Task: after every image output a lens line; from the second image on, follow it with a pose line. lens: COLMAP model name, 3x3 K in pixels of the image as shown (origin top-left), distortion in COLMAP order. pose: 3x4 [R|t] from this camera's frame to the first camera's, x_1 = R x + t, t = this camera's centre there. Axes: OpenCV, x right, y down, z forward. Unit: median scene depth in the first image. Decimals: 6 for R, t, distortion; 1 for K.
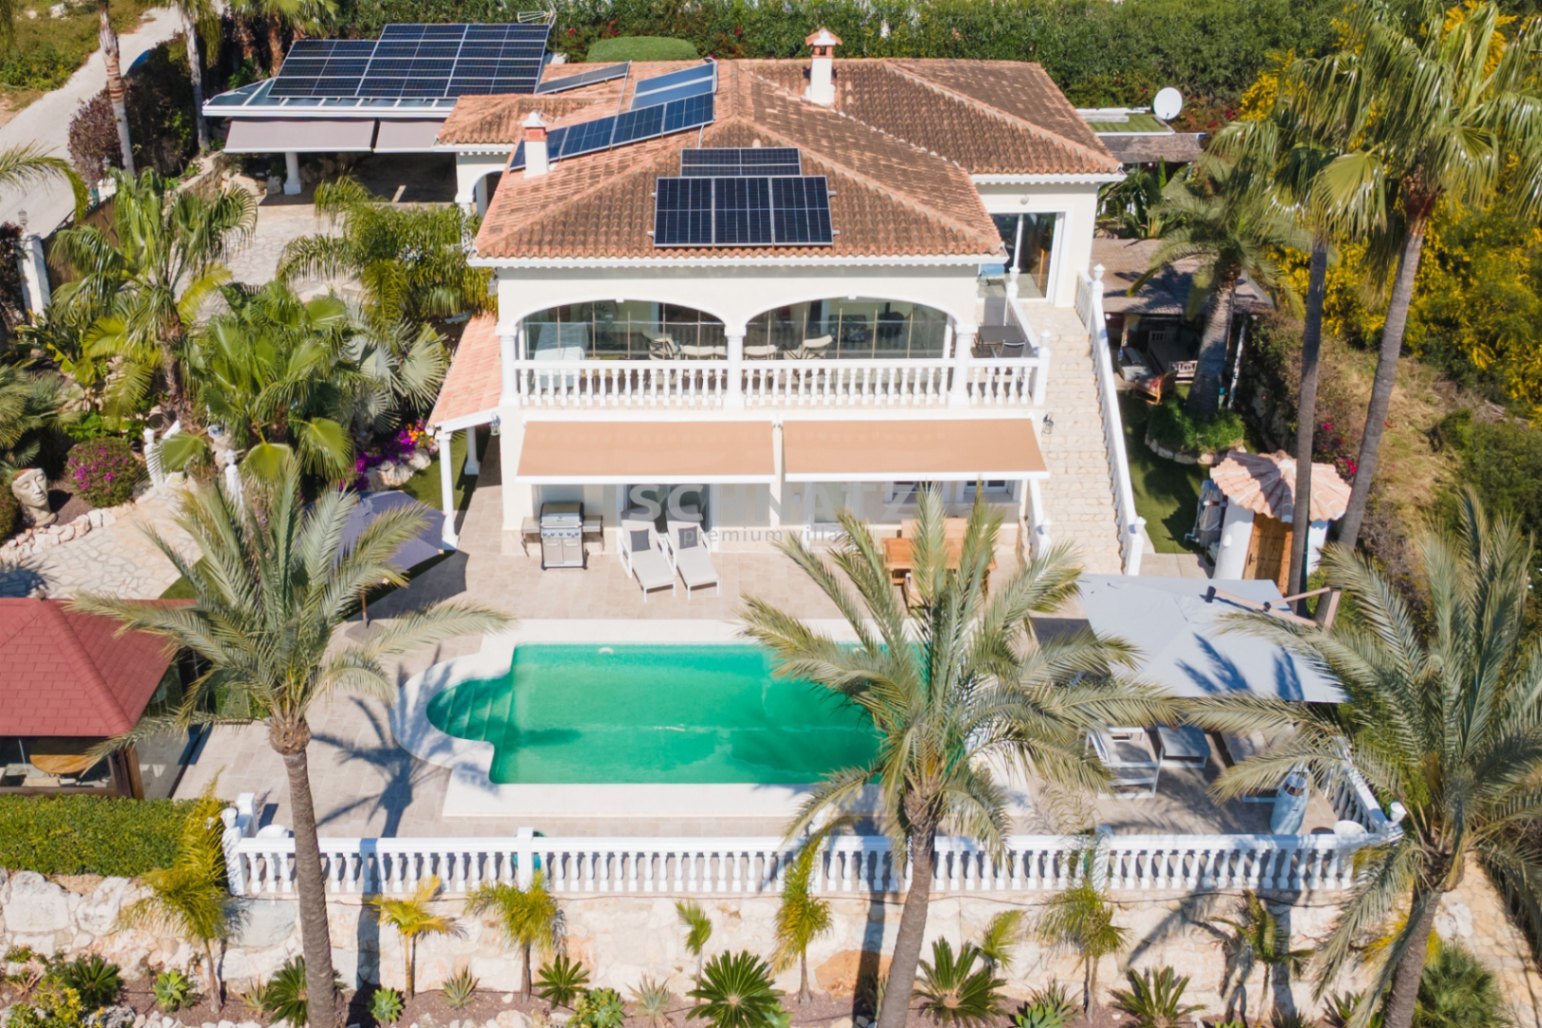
lens RADIAL K [[1482.5, 0, 711.2], [0, 1482.5, 715.6], [0, 0, 1]] dist [0.063587, -0.021390]
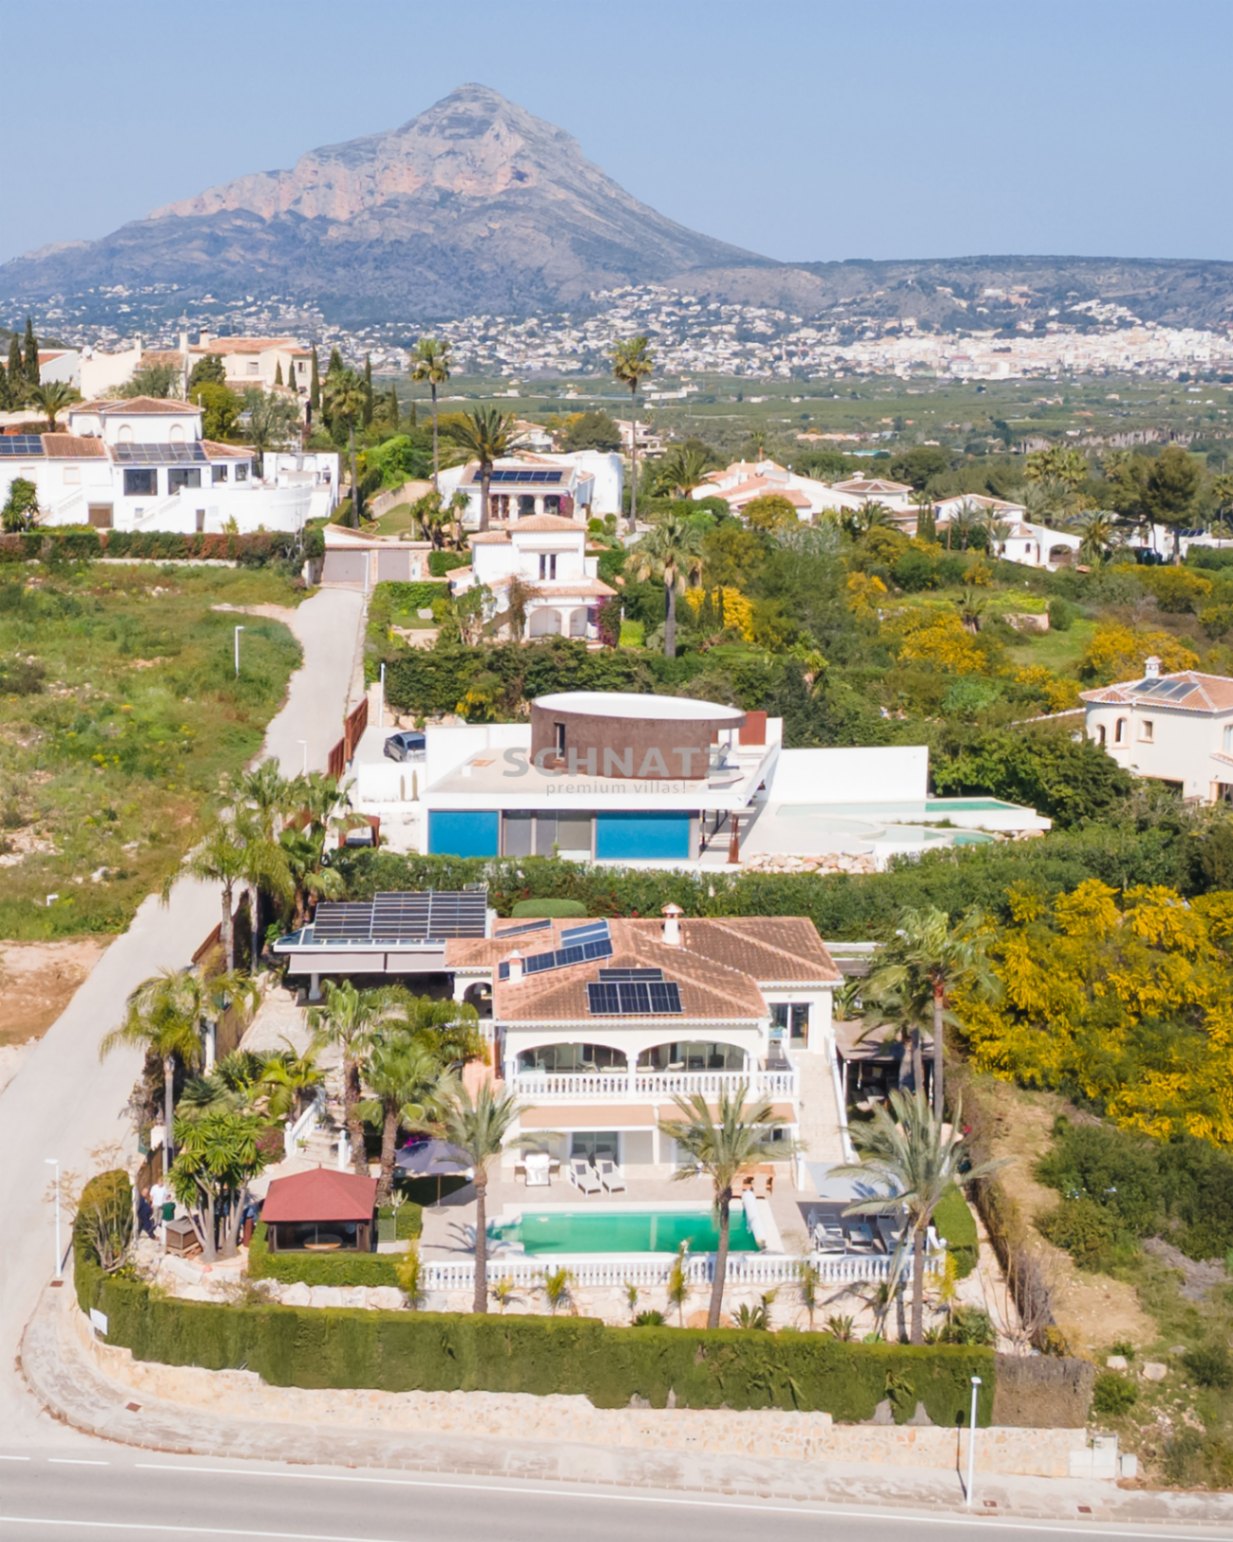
lens RADIAL K [[2336.6, 0, 616.5], [0, 2336.6, 771.0], [0, 0, 1]] dist [-0.212362, -0.030052]
pose [[0.998623, 0.000333, 0.052463, -0.137294], [0.022409, 0.901463, -0.432277, 0.595965], [-0.047437, 0.432857, 0.900214, -1.565417]]
